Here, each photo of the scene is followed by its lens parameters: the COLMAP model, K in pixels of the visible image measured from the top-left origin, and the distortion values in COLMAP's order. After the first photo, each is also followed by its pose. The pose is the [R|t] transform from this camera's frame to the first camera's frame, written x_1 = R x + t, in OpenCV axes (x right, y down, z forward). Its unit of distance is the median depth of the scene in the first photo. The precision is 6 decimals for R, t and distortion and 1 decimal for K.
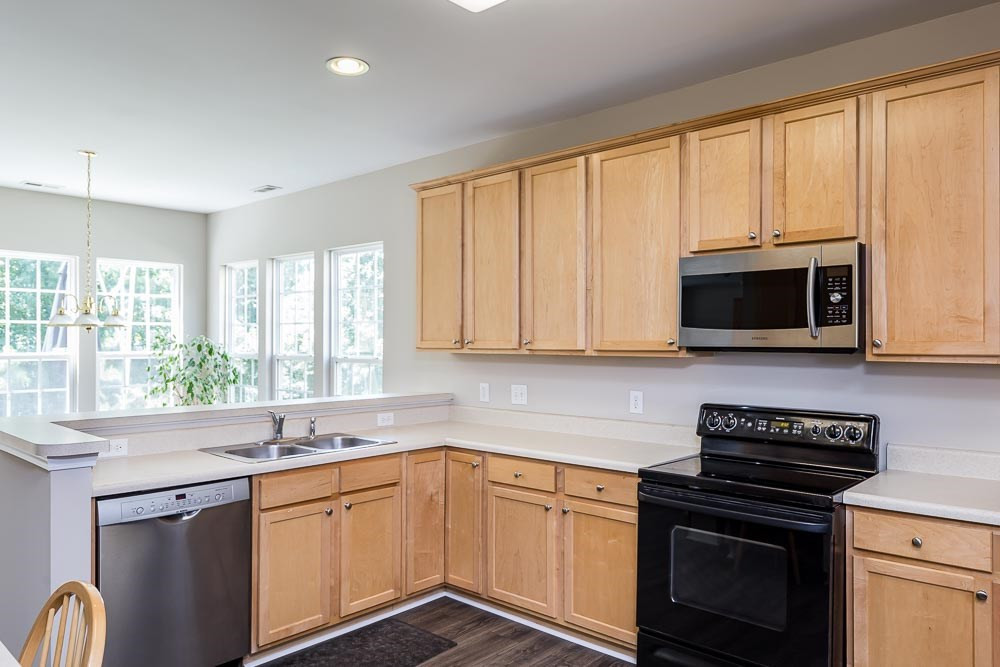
lens RADIAL K [[677.2, 0, 505.6], [0, 677.2, 343.3], [0, 0, 1]] dist [-0.000643, -0.010019]
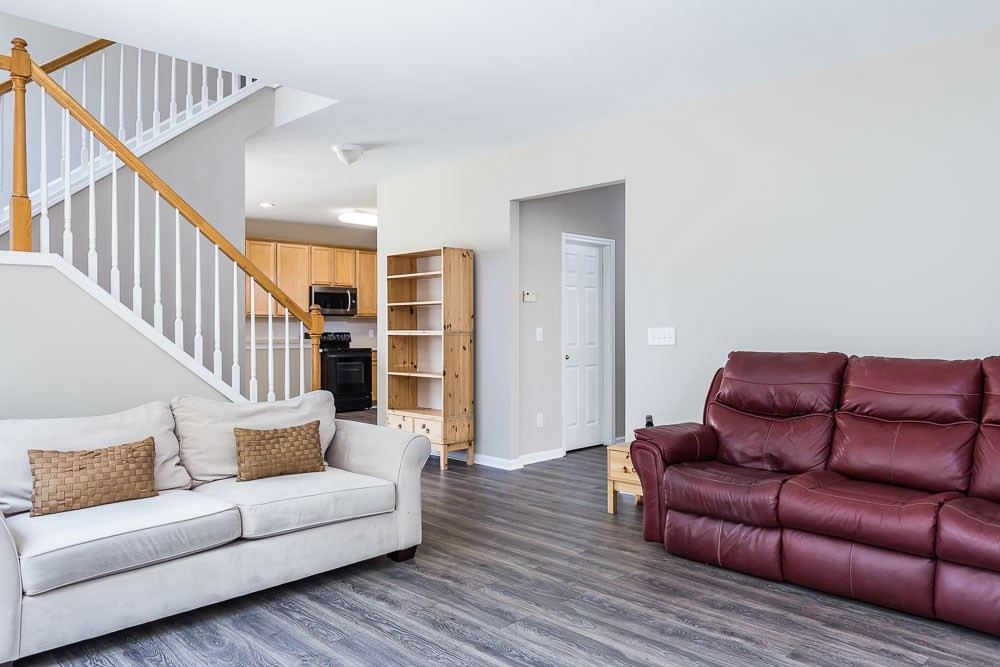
lens RADIAL K [[677.2, 0, 505.8], [0, 677.2, 325.3], [0, 0, 1]] dist [-0.000643, -0.010019]
pose [[0.037070, -0.006702, 0.999290, -2.891335], [0.004967, 0.999966, 0.006522, 0.041126], [-0.999300, 0.004722, 0.037102, -0.007222]]
